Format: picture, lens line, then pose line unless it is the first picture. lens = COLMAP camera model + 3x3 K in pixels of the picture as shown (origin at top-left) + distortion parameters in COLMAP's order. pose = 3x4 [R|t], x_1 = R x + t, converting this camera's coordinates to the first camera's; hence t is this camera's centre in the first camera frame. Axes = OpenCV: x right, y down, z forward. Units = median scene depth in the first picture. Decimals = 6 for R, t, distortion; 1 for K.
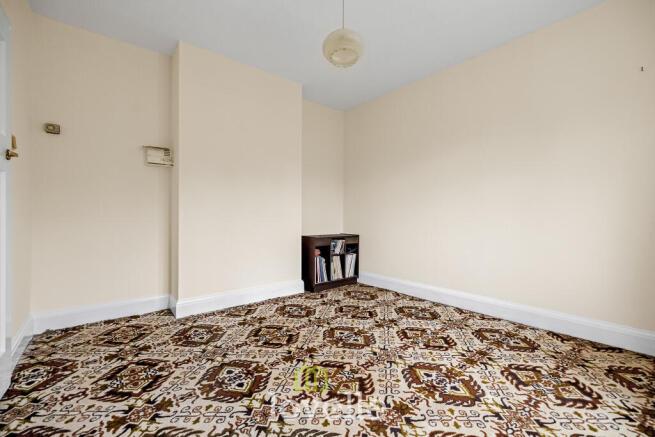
lens RADIAL K [[285.8, 0, 328.2], [0, 285.8, 207.3], [0, 0, 1]] dist [-0.000228, -0.000079]
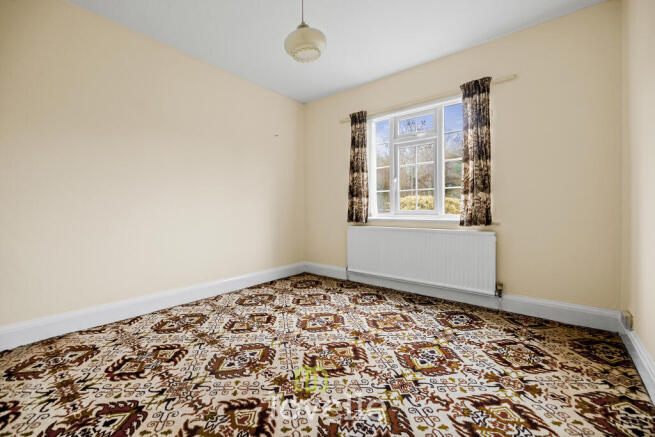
lens RADIAL K [[291.5, 0, 327.5], [0, 291.5, 218.5], [0, 0, 1]] dist [-0.024188, -0.000028]
pose [[-0.234397, -0.028108, 0.971735, -0.614121], [-0.021986, 0.999480, 0.023608, 0.029217], [-0.971892, -0.015831, -0.234893, 0.780836]]
